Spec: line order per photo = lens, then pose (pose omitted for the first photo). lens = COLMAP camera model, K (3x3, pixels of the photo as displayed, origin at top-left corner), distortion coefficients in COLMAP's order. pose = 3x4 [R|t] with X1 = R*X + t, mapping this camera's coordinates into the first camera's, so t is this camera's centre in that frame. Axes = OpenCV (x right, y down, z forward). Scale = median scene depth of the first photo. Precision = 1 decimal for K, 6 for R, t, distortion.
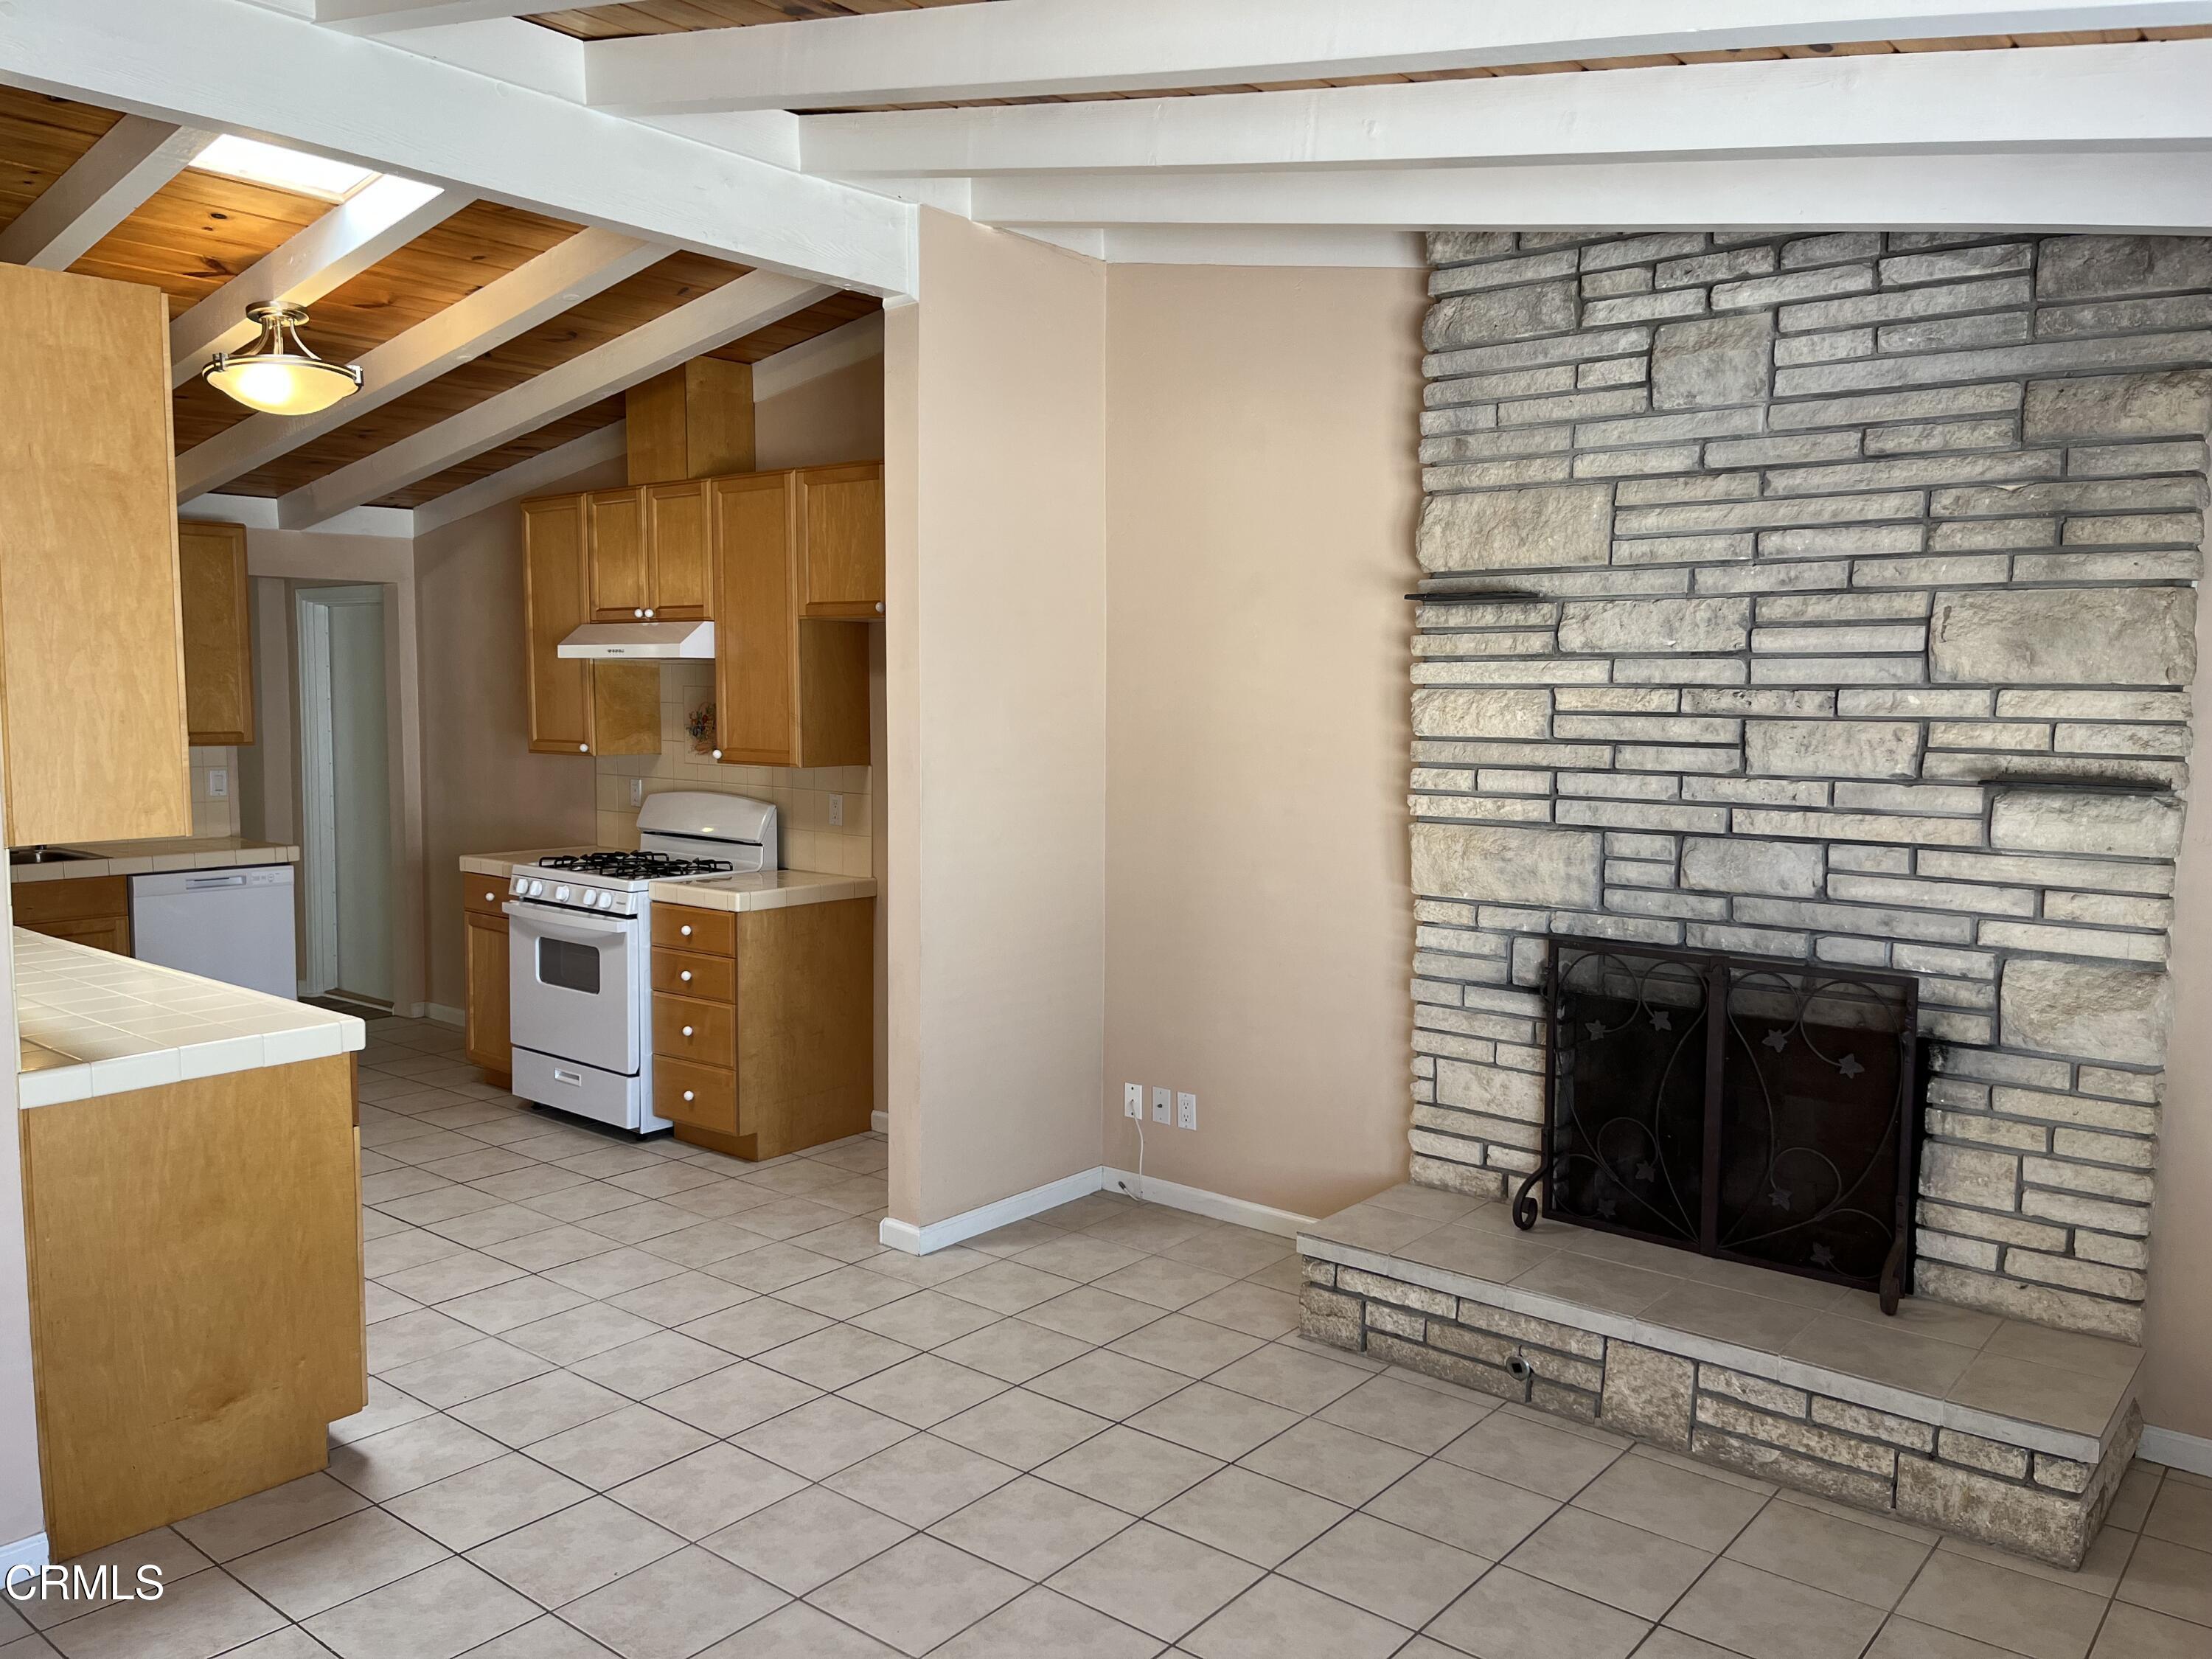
lens RADIAL K [[1677.8, 0, 1106.0], [0, 1677.8, 829.5], [0, 0, 1]] dist [0.028369, -0.009585]
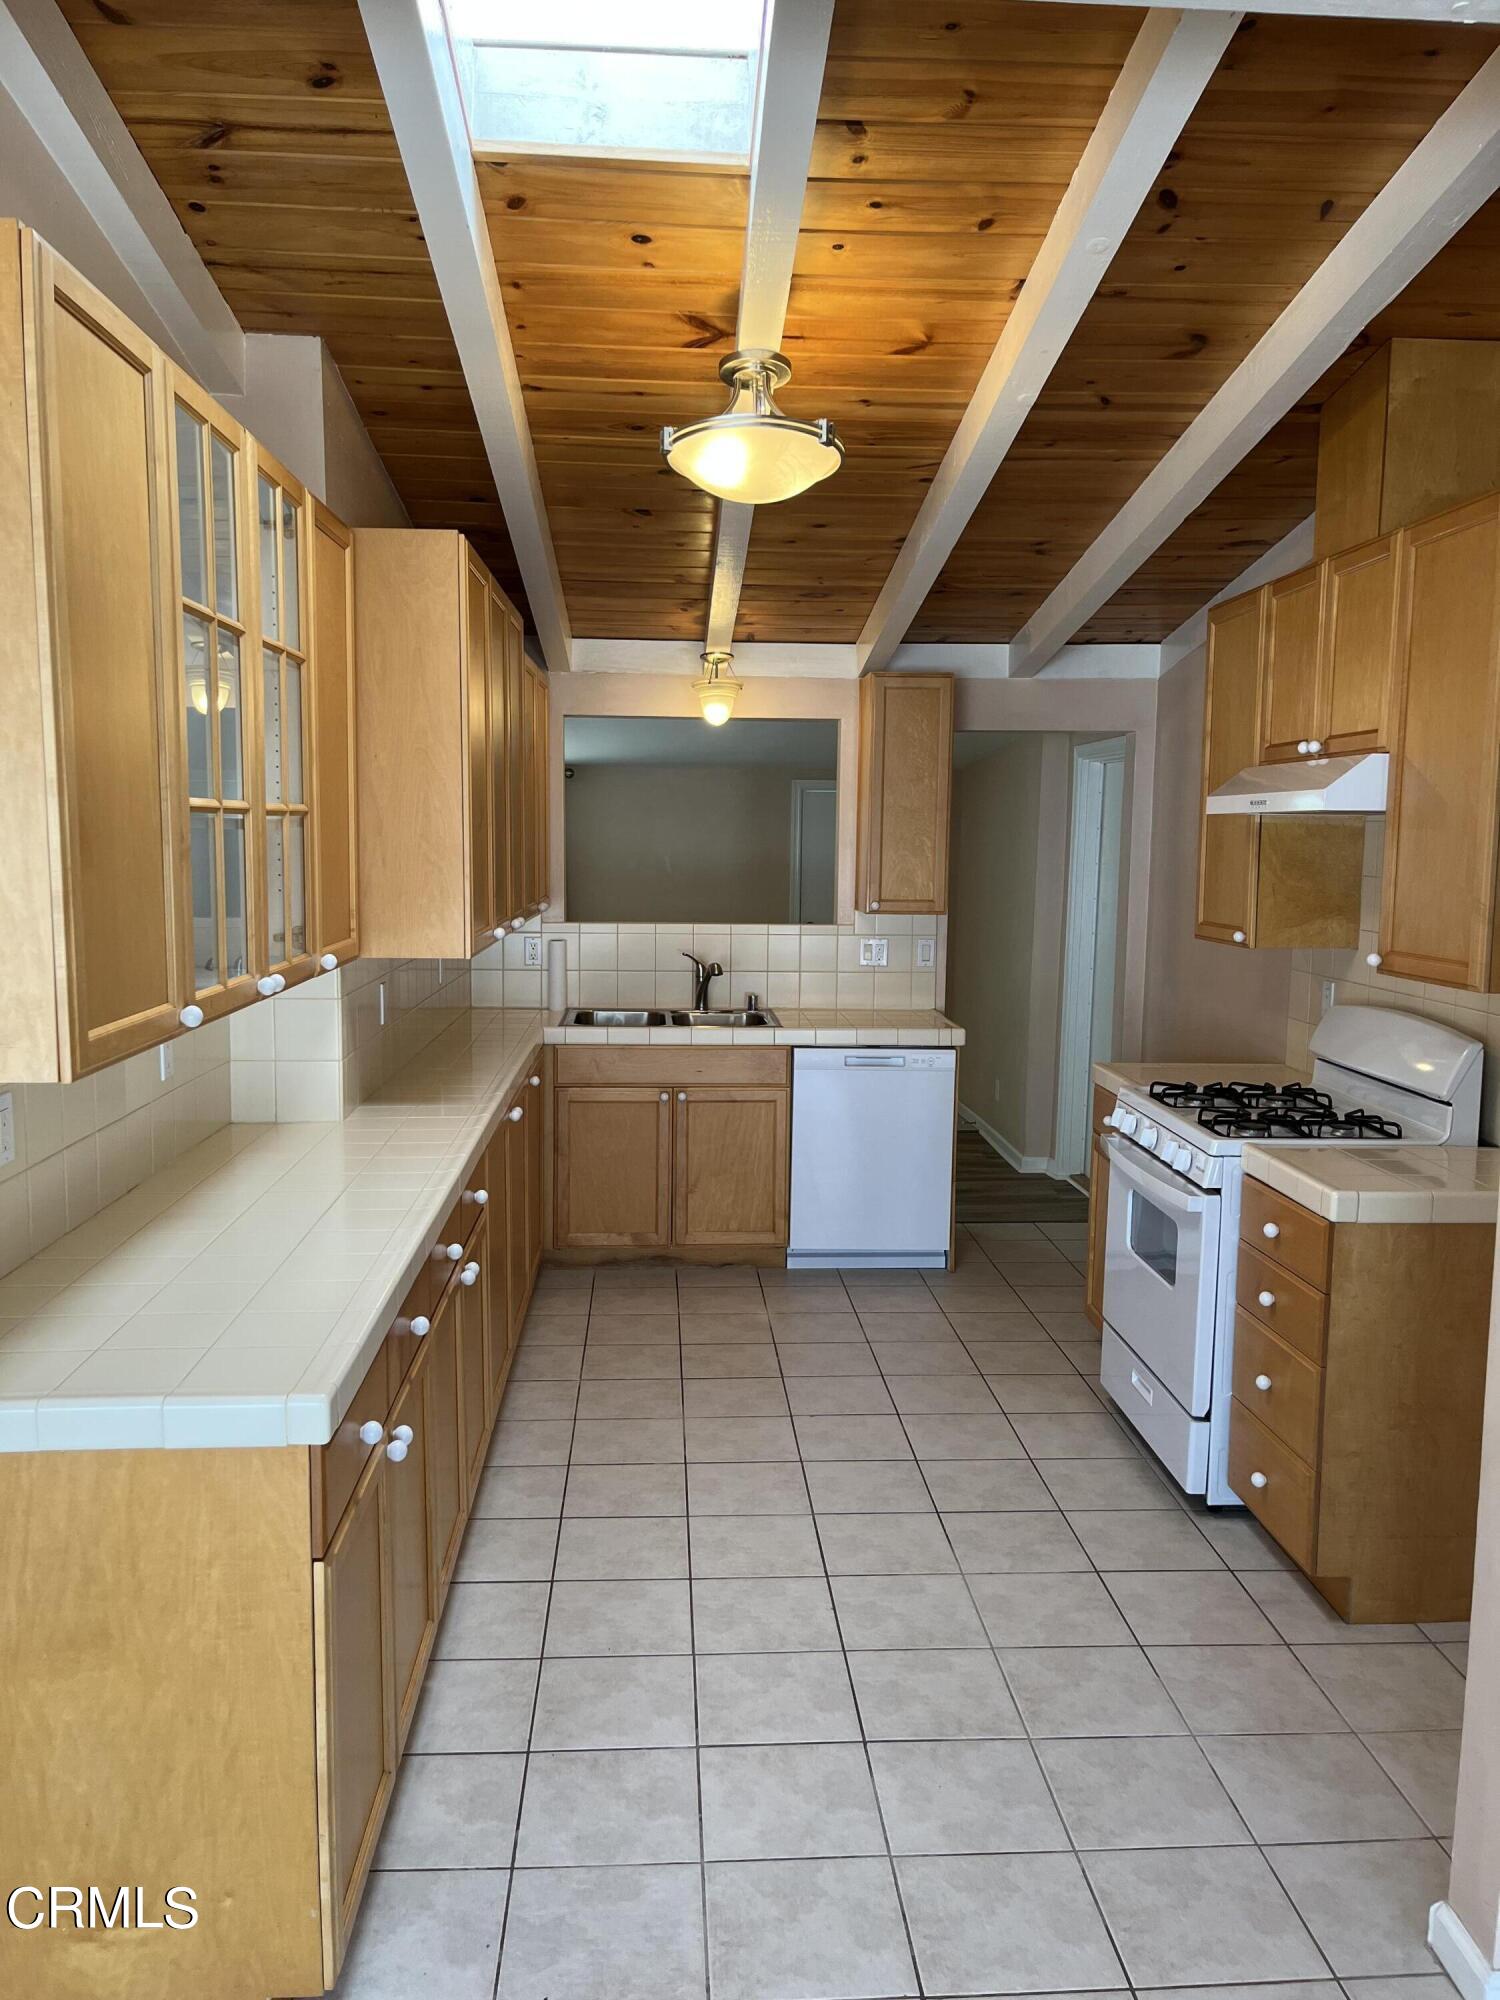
lens RADIAL K [[1517.0, 0, 740.9], [0, 1517.0, 1005.8], [0, 0, 1]] dist [0.028369, -0.009585]
pose [[0.677913, 0.082119, -0.730541, 0.034905], [-0.068733, 0.996469, 0.048230, -0.041592], [0.731922, 0.017516, 0.681163, 0.456319]]
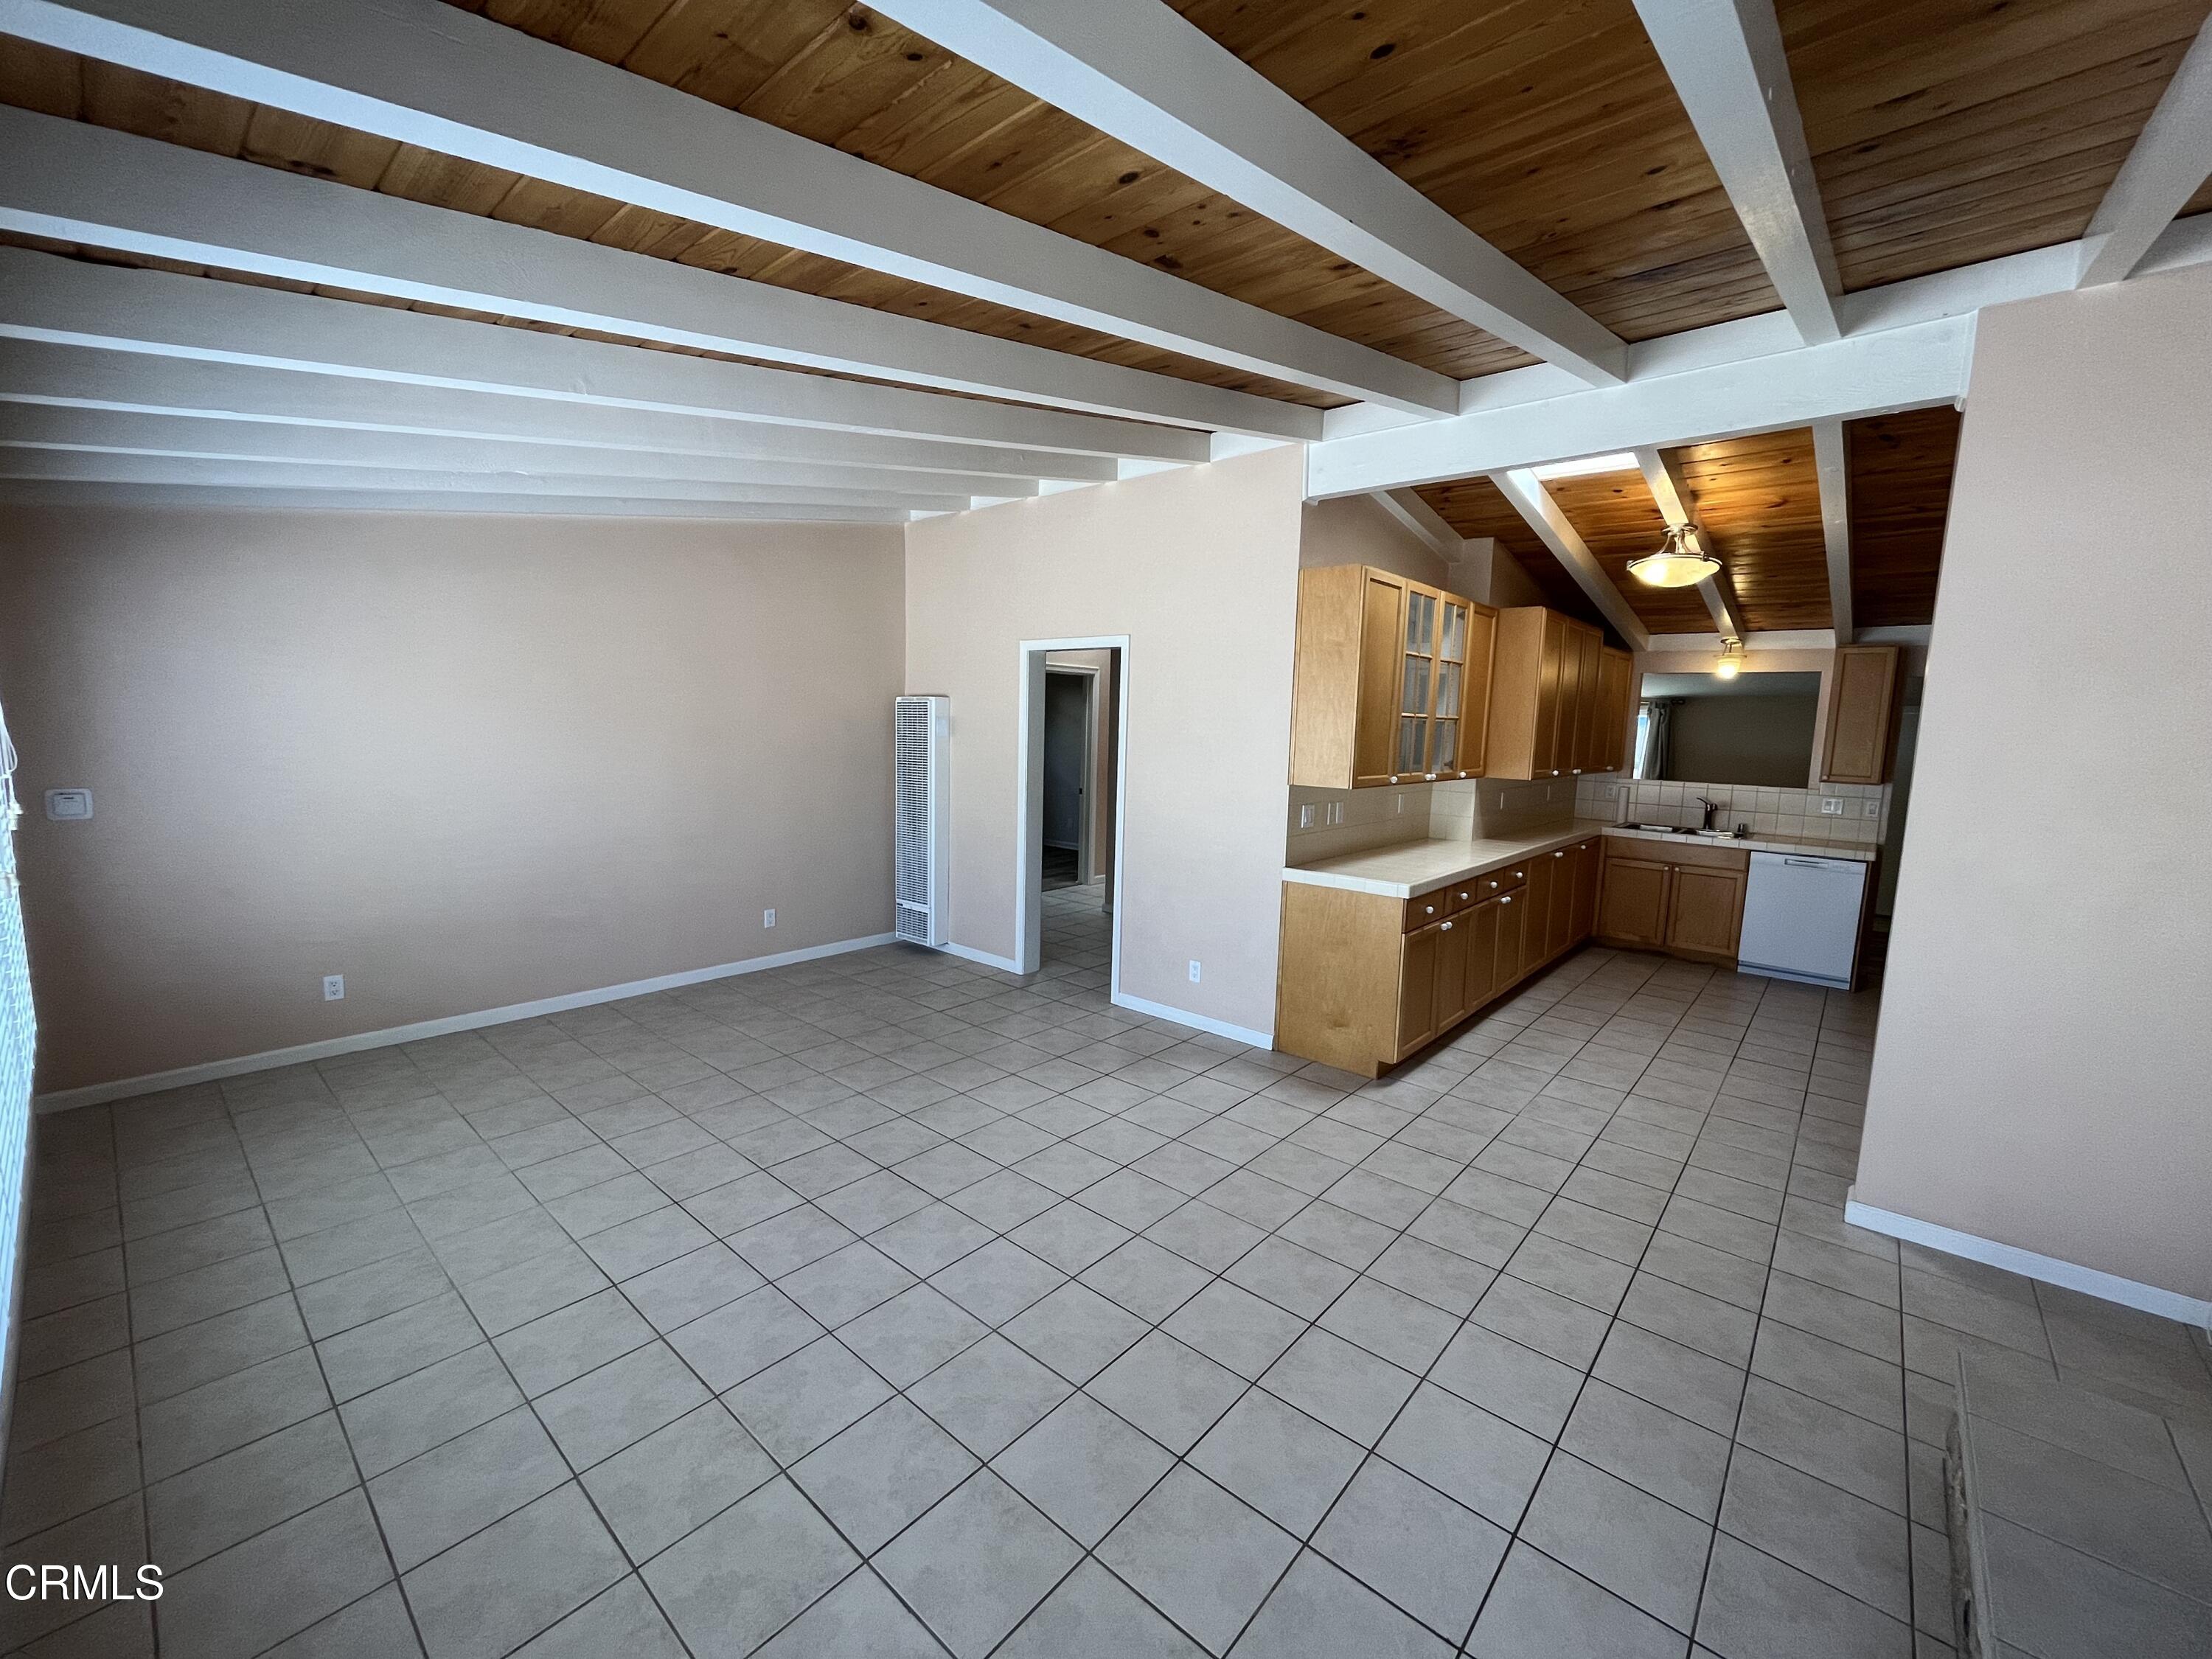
lens RADIAL K [[882.2, 0, 1100.0], [0, 882.2, 821.0], [0, 0, 1]] dist [0.000427, -0.000081]
pose [[-0.026586, 0.104543, -0.994165, 0.419973], [-0.117663, 0.987276, 0.106965, -0.025875], [0.992698, 0.119820, -0.013947, 0.385270]]
